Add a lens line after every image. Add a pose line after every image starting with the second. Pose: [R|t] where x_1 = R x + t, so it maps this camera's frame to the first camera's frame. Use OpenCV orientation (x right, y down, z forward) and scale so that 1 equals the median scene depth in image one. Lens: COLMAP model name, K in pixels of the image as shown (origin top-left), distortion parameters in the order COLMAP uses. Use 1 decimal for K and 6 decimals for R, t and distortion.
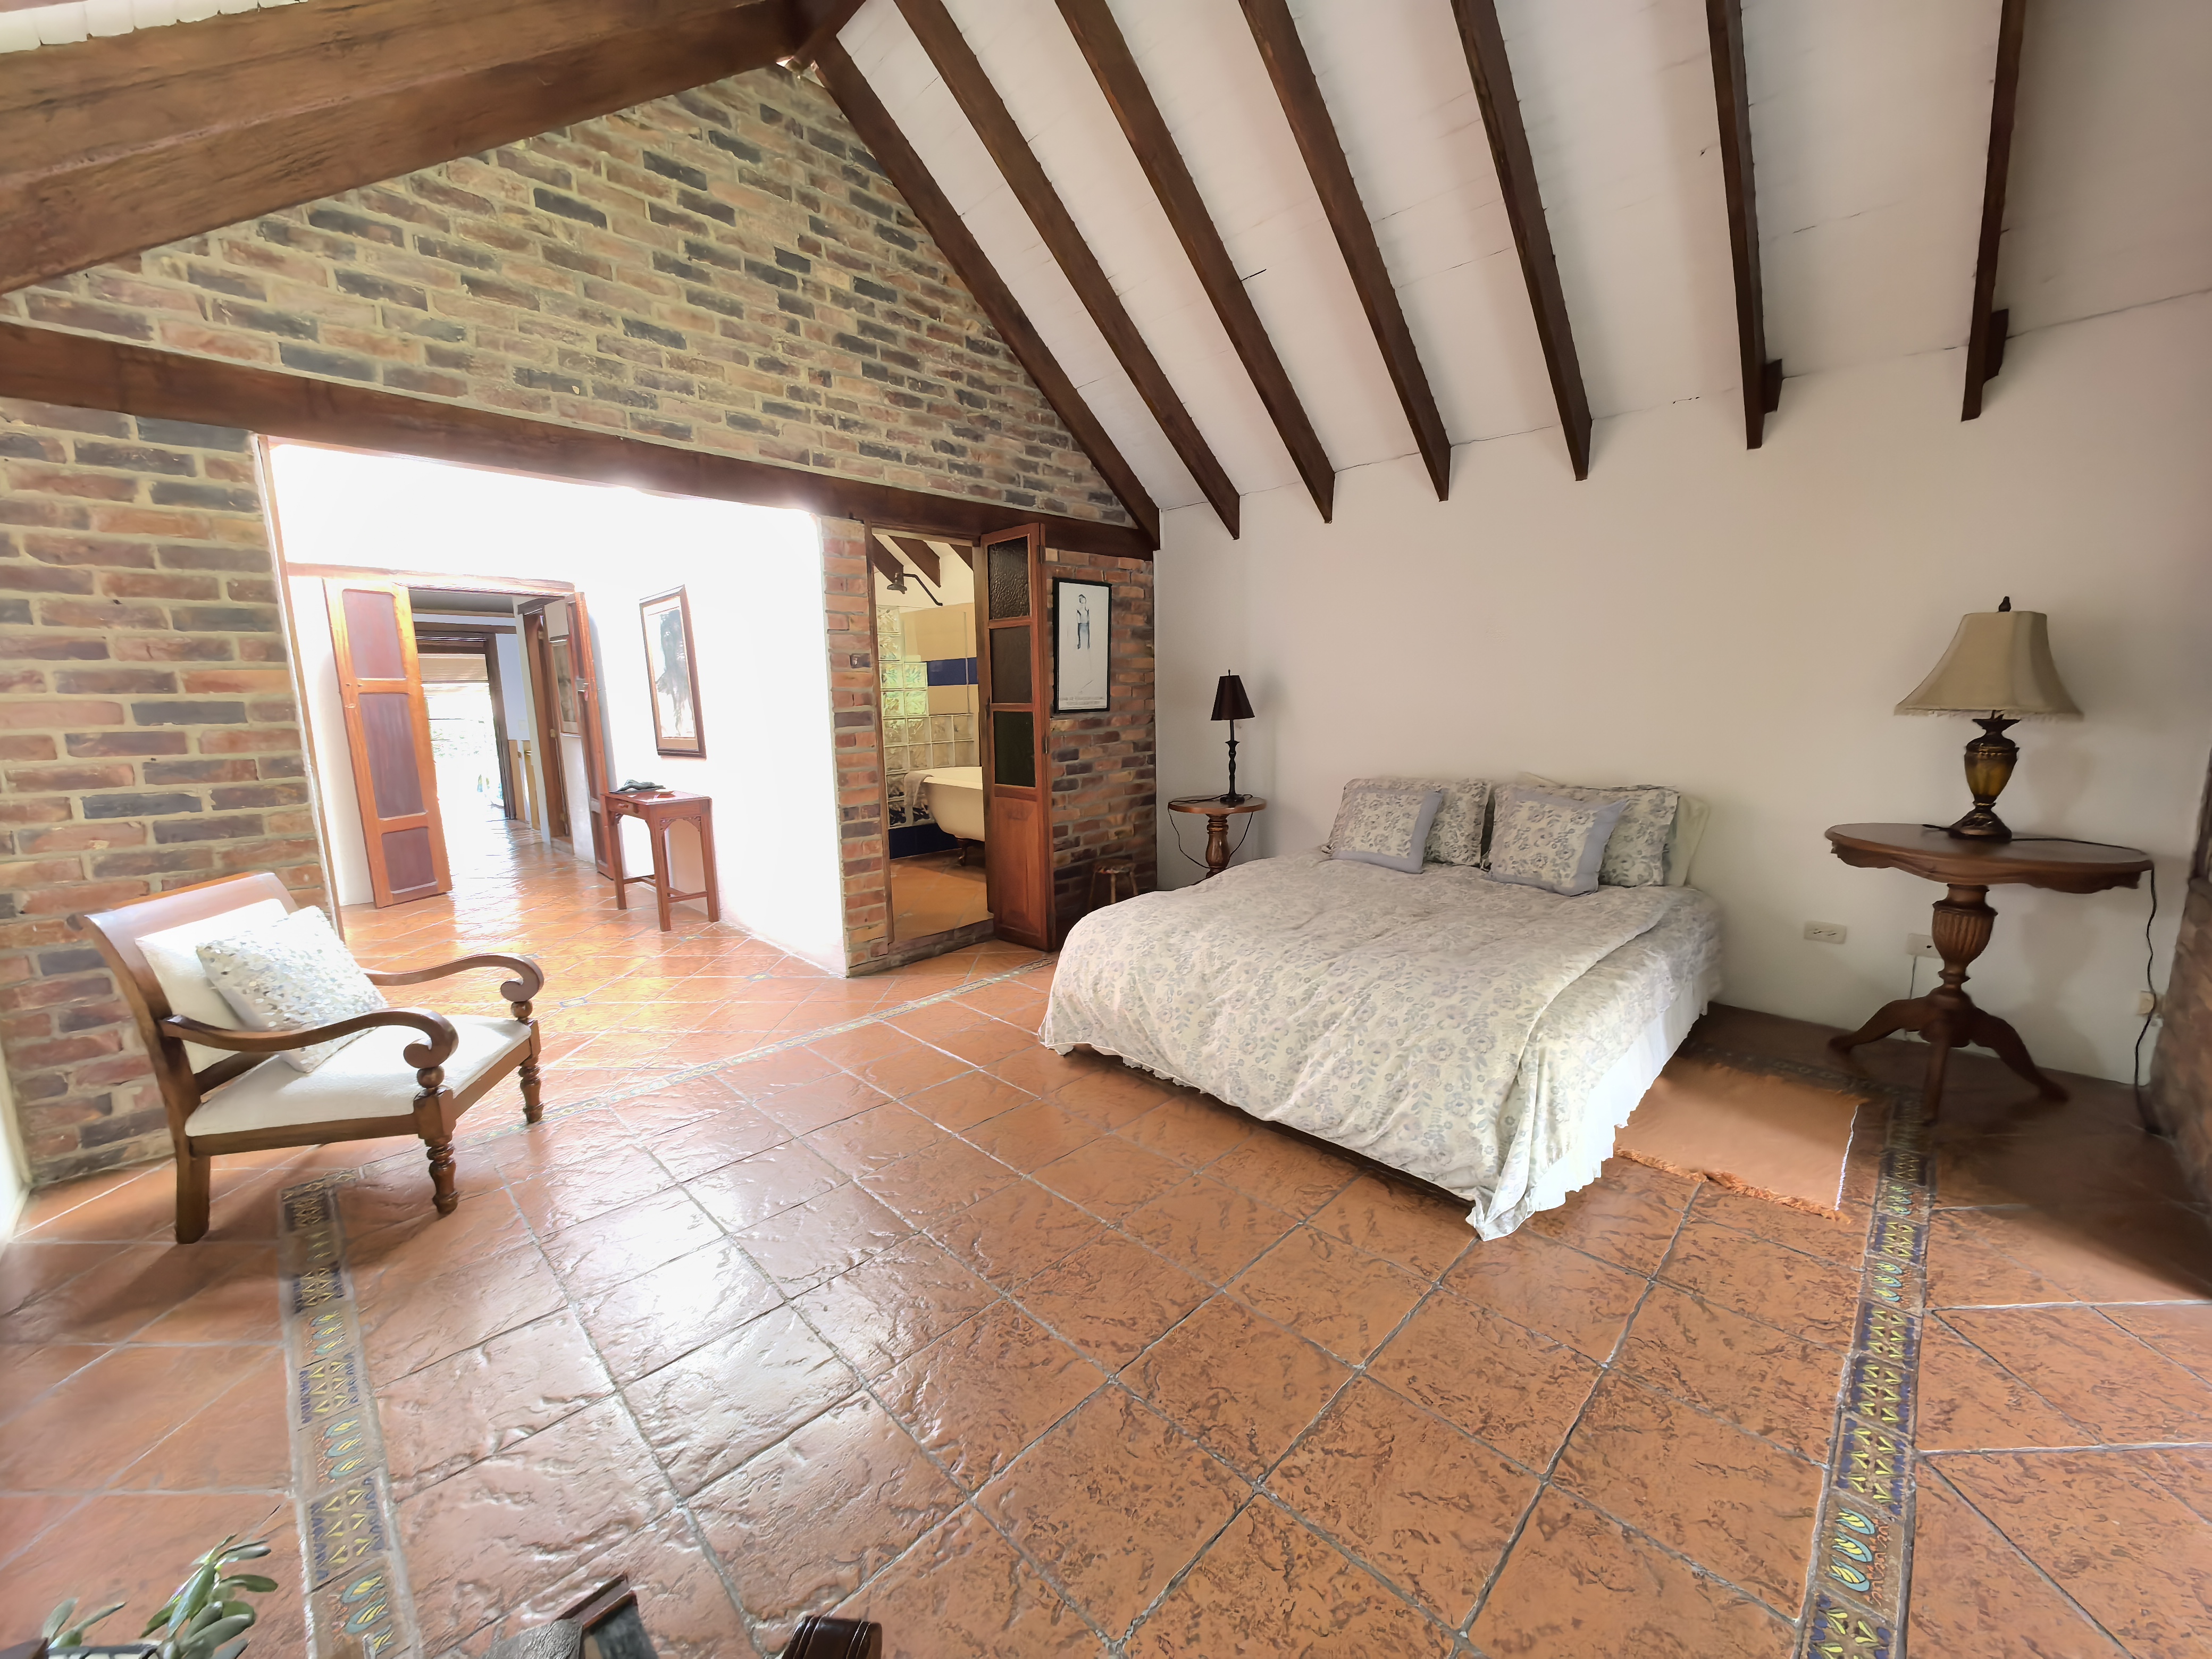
lens RADIAL K [[850.3, 0, 1111.0], [0, 850.3, 833.9], [0, 0, 1]] dist [0.001060, 0.000187]
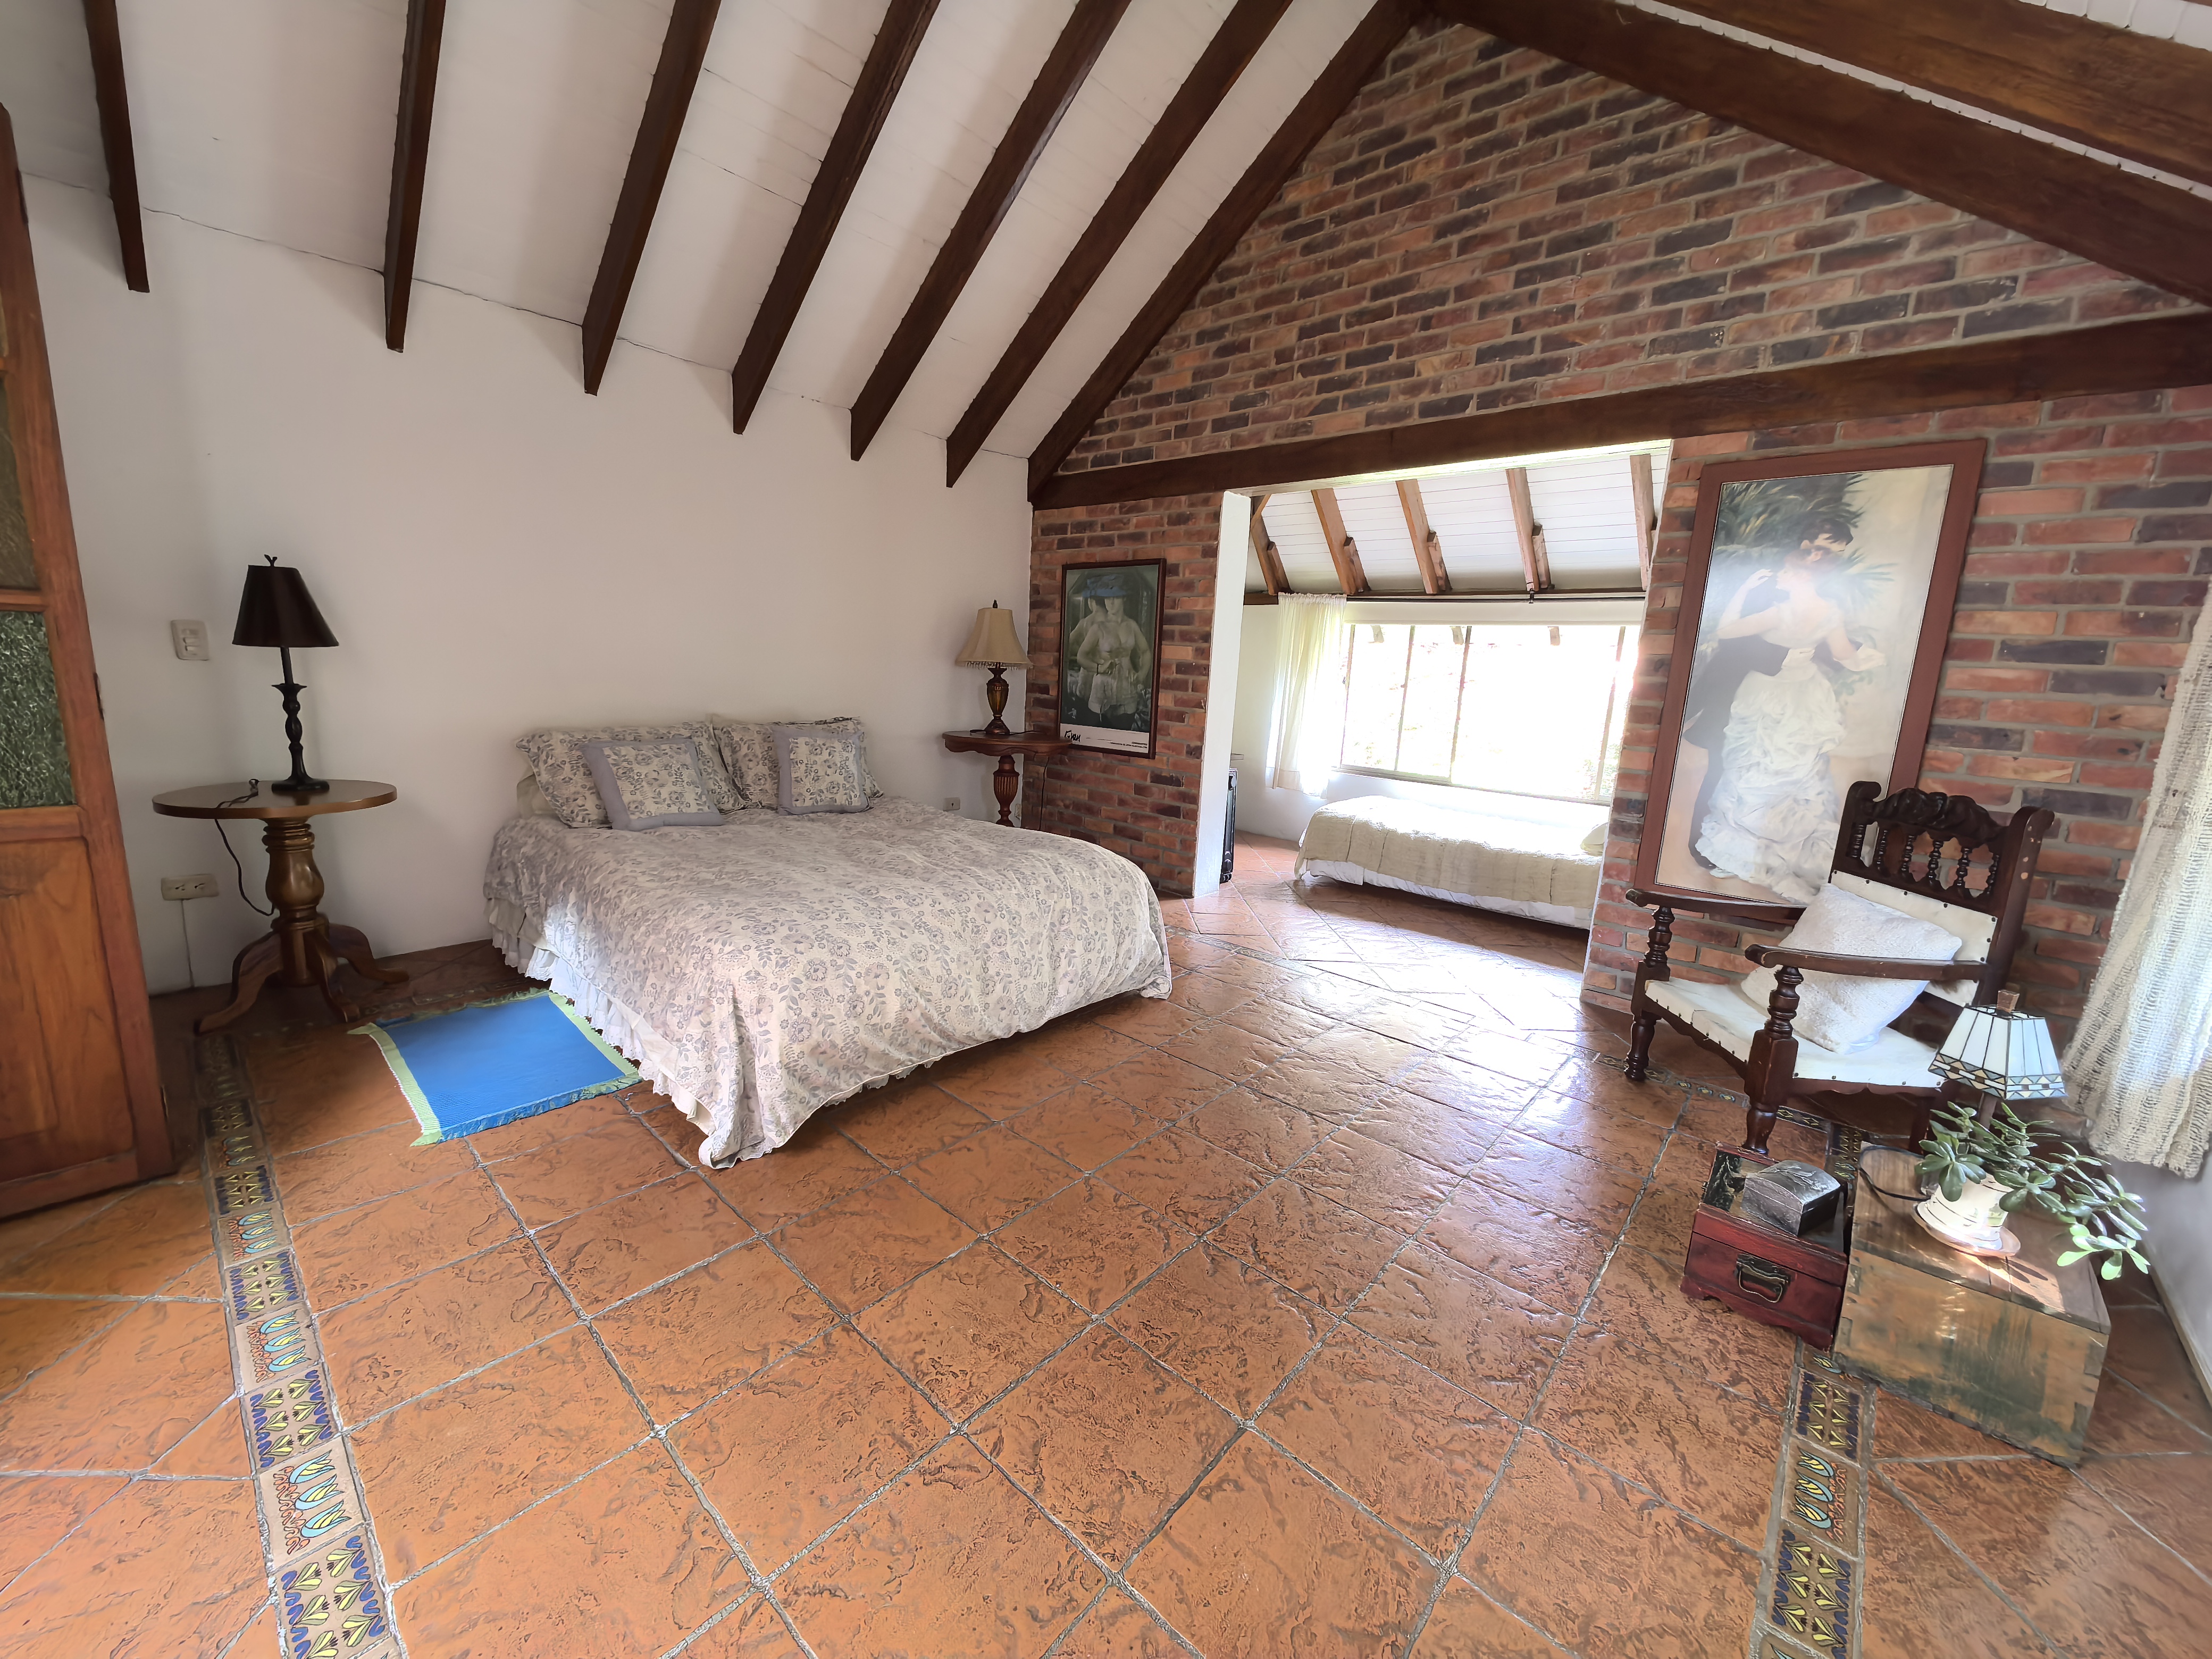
lens RADIAL K [[850.3, 0, 1120.7], [0, 850.3, 822.6], [0, 0, 1]] dist [0.001060, 0.000187]
pose [[-0.051534, -0.170991, 0.983924, -0.637177], [0.107939, 0.978508, 0.175703, -0.080510], [-0.992821, 0.115258, -0.031970, 0.652488]]
